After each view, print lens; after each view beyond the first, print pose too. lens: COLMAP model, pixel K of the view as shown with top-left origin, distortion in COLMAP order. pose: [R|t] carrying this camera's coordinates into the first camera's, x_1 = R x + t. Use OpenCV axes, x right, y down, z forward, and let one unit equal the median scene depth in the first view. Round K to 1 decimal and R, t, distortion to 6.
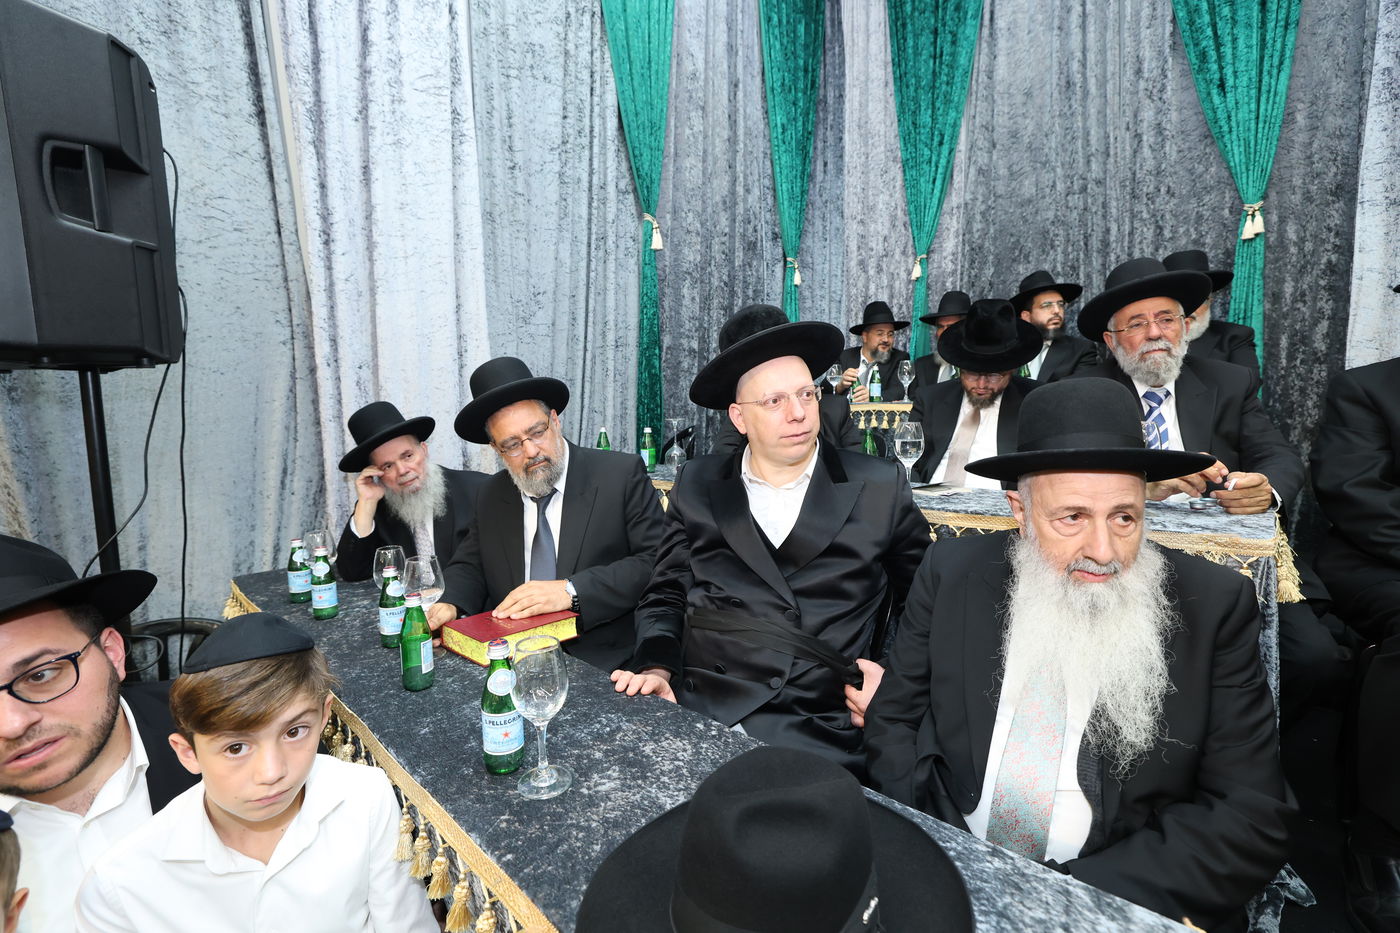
lens RADIAL K [[597.7, 0, 674.5], [0, 597.7, 446.0], [0, 0, 1]] dist [-0.039667, 0.012129]
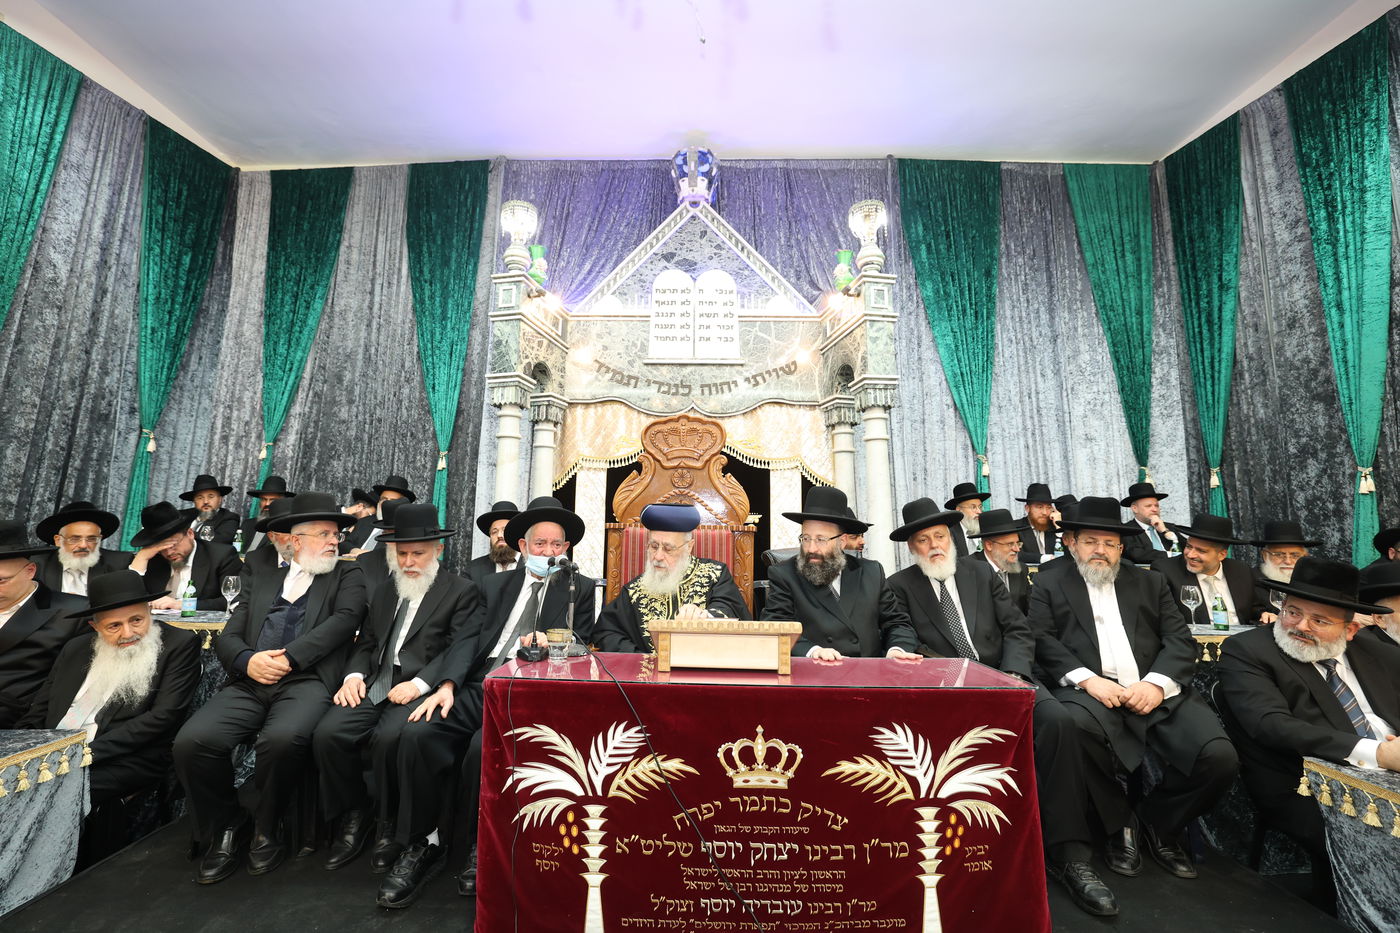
lens RADIAL K [[597.7, 0, 682.5], [0, 597.7, 458.4], [0, 0, 1]] dist [-0.039667, 0.012129]
pose [[0.681314, 0.125029, 0.721234, 0.091545], [0.017062, 0.982324, -0.186407, -0.013013], [-0.731792, 0.139308, 0.667139, -0.641635]]
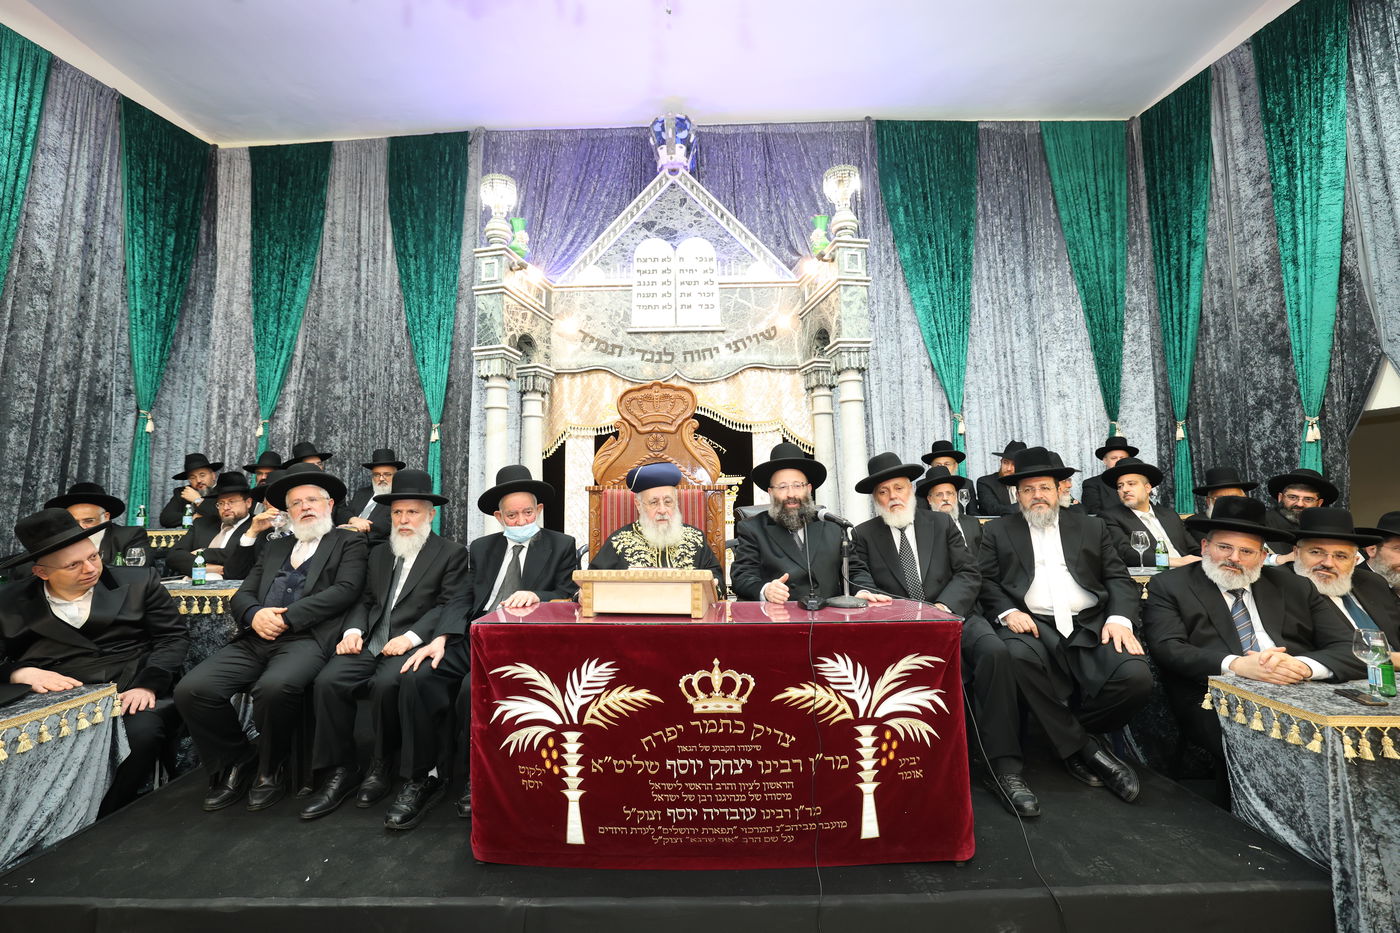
lens RADIAL K [[597.7, 0, 687.4], [0, 597.7, 459.1], [0, 0, 1]] dist [-0.039667, 0.012129]
pose [[0.678025, 0.066391, 0.732034, 0.082219], [0.044130, 0.990439, -0.130700, -0.000325], [-0.733713, 0.120923, 0.668613, -0.696507]]
